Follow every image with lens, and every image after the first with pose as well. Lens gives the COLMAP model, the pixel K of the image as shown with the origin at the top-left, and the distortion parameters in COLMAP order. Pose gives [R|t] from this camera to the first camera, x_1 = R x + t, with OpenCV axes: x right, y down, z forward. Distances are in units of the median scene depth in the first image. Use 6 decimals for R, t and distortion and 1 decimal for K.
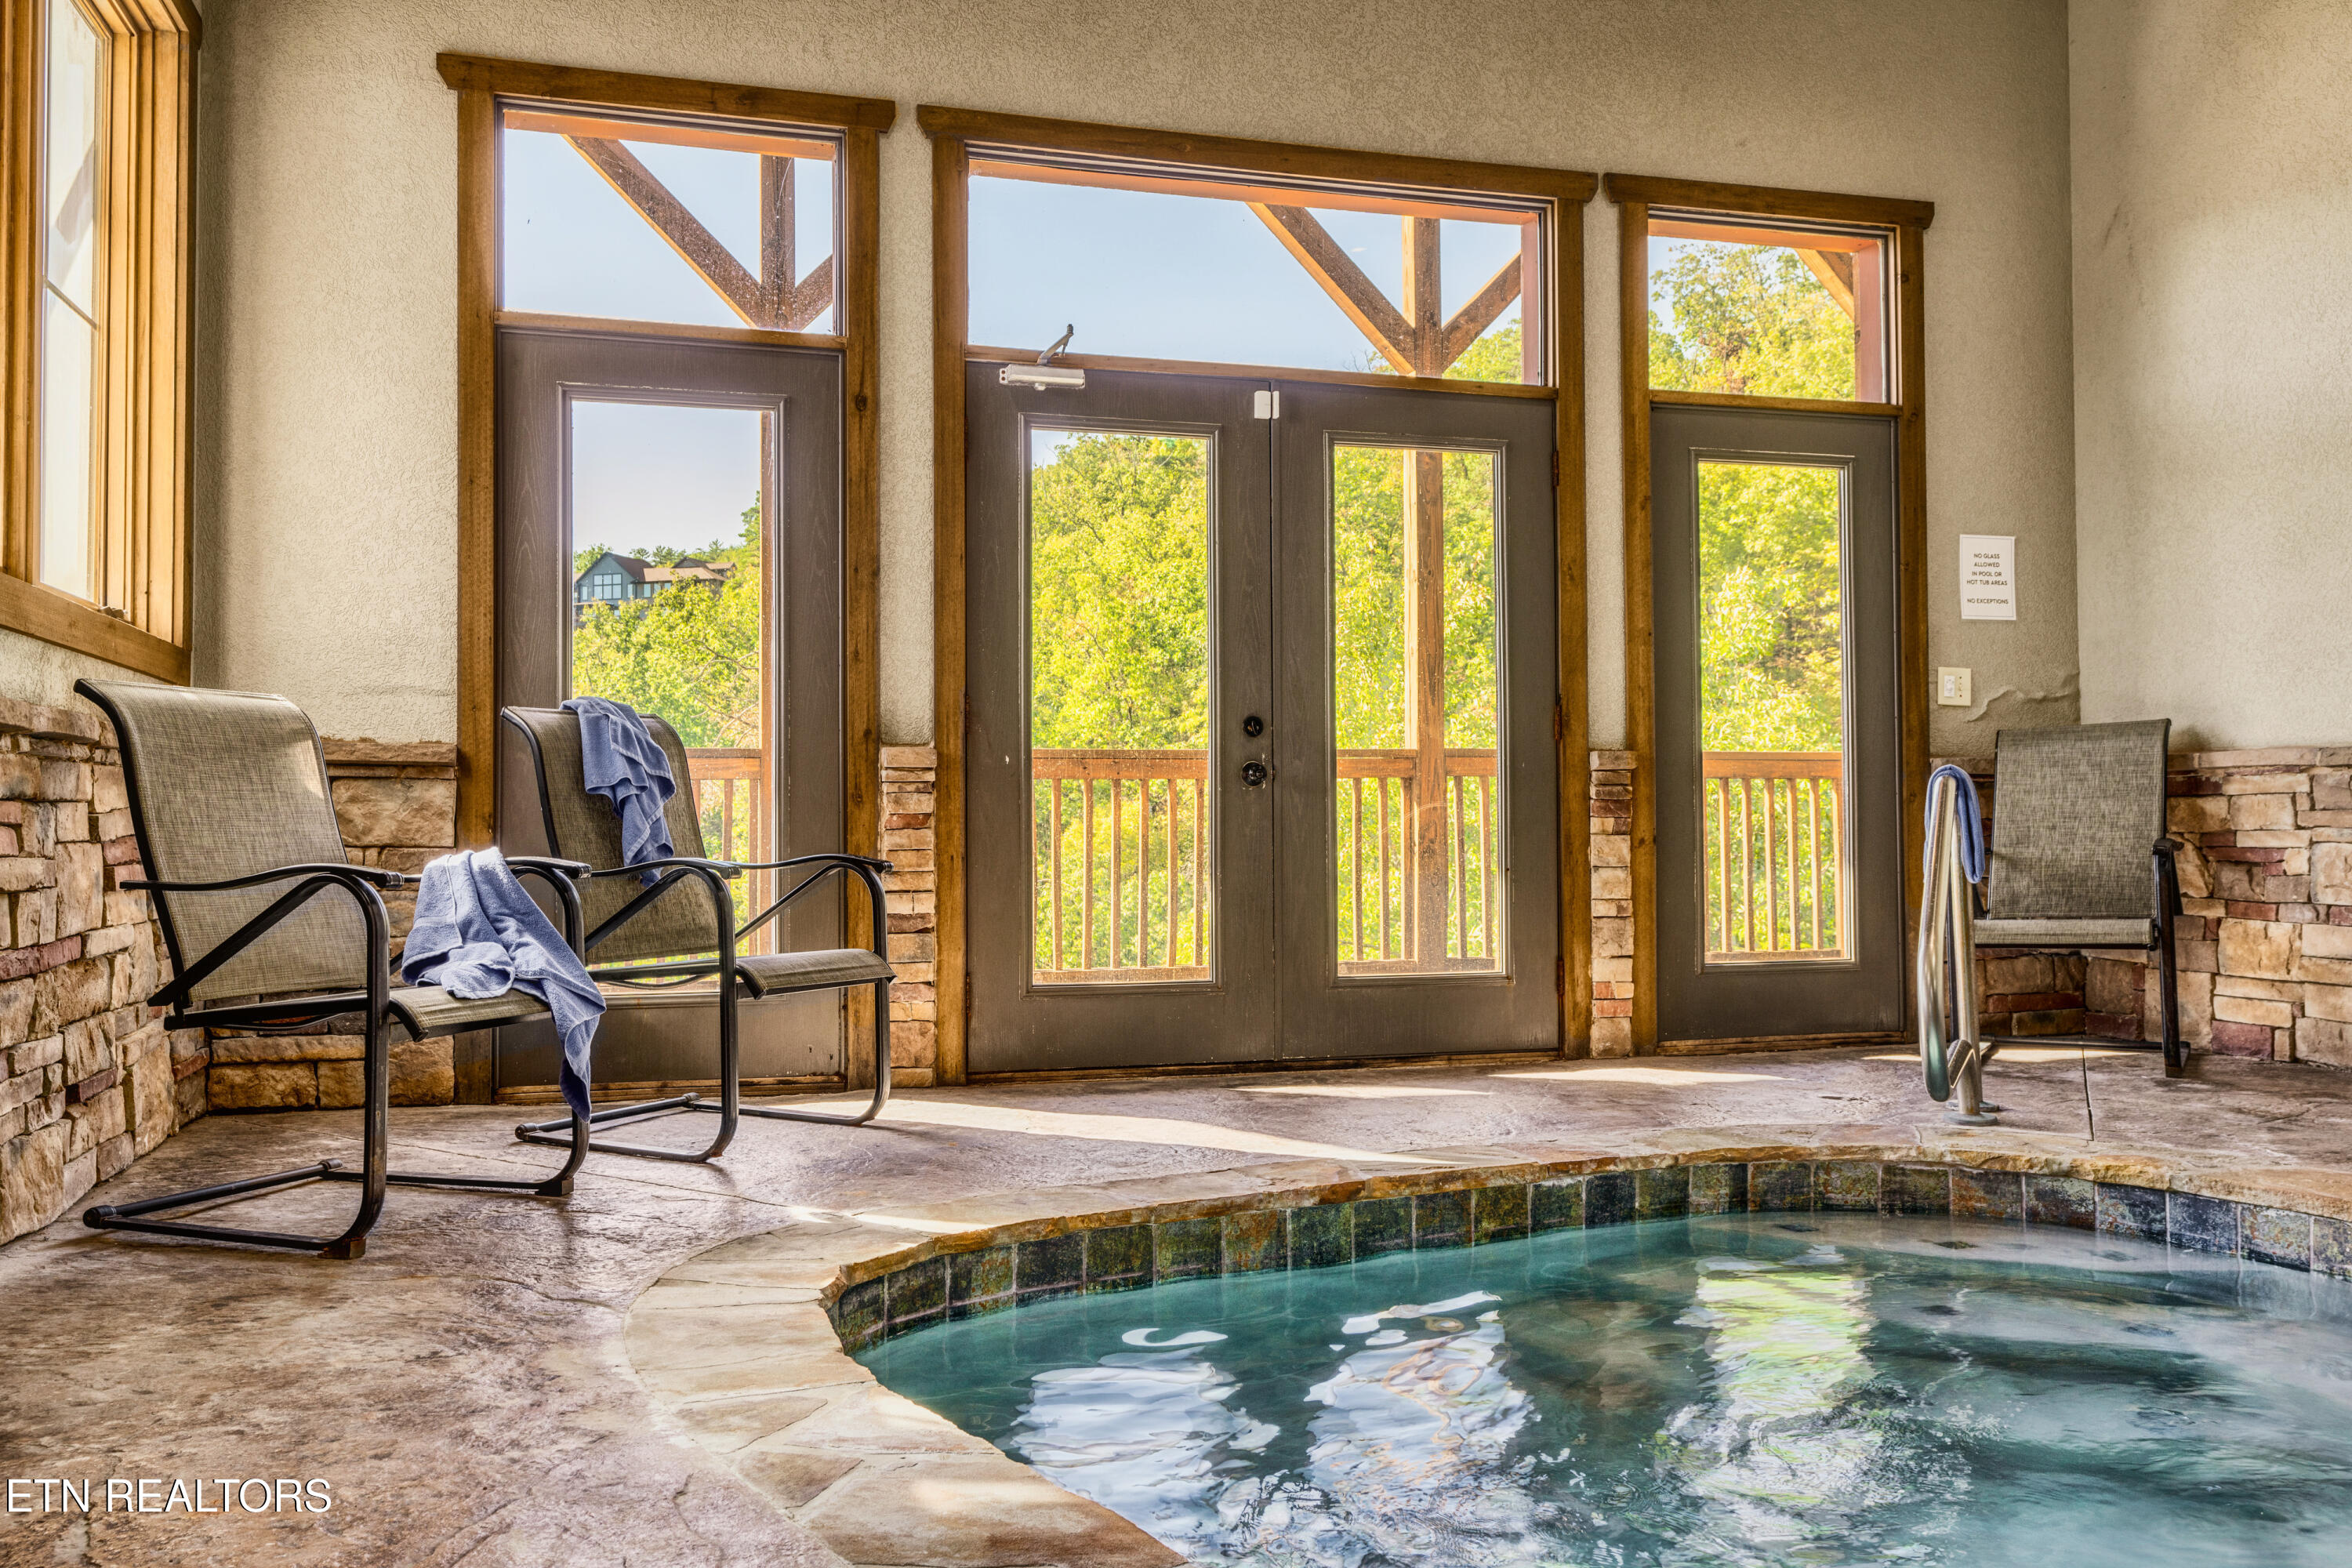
lens RADIAL K [[1899.0, 0, 1176.1], [0, 1899.0, 783.4], [0, 0, 1]] dist [0.003150, -0.007205]
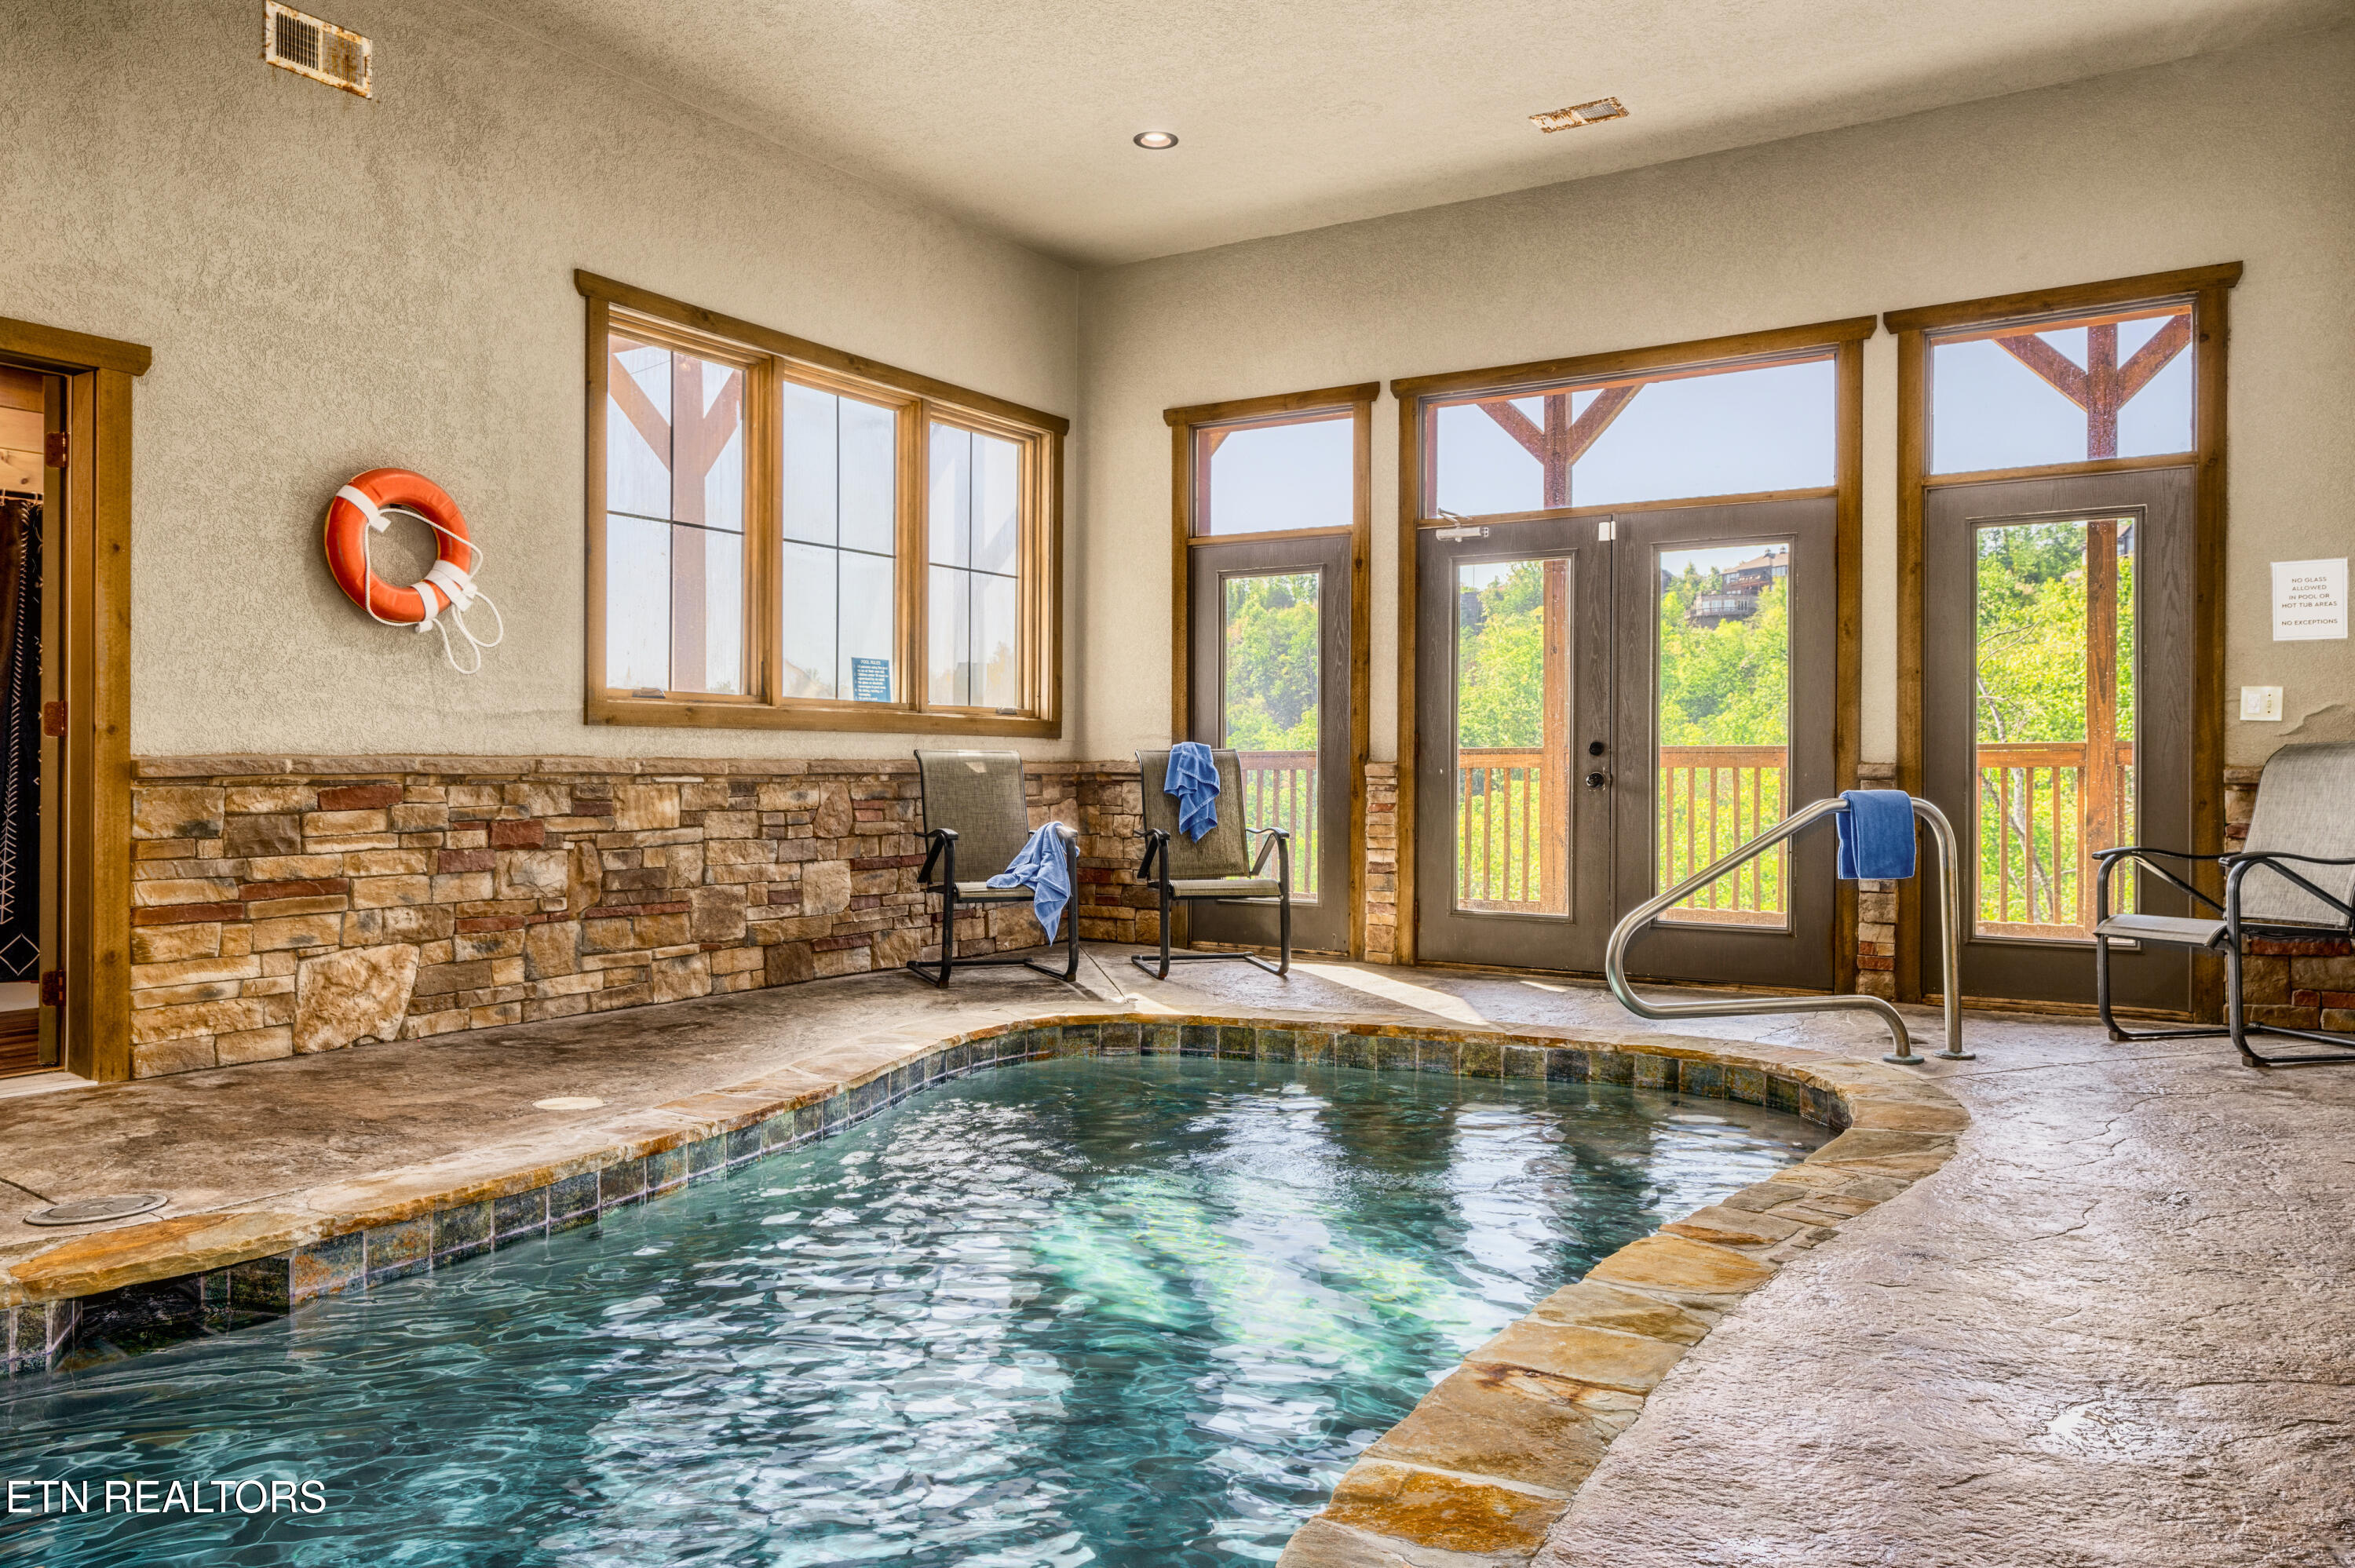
lens RADIAL K [[1624.3, 0, 1179.6], [0, 1624.3, 779.6], [0, 0, 1]] dist [-0.002889, -0.000607]
pose [[0.664592, 0.012688, -0.747099, 0.820633], [0.009421, 0.999634, 0.025357, -0.043565], [0.747147, -0.023891, 0.664229, -0.099253]]
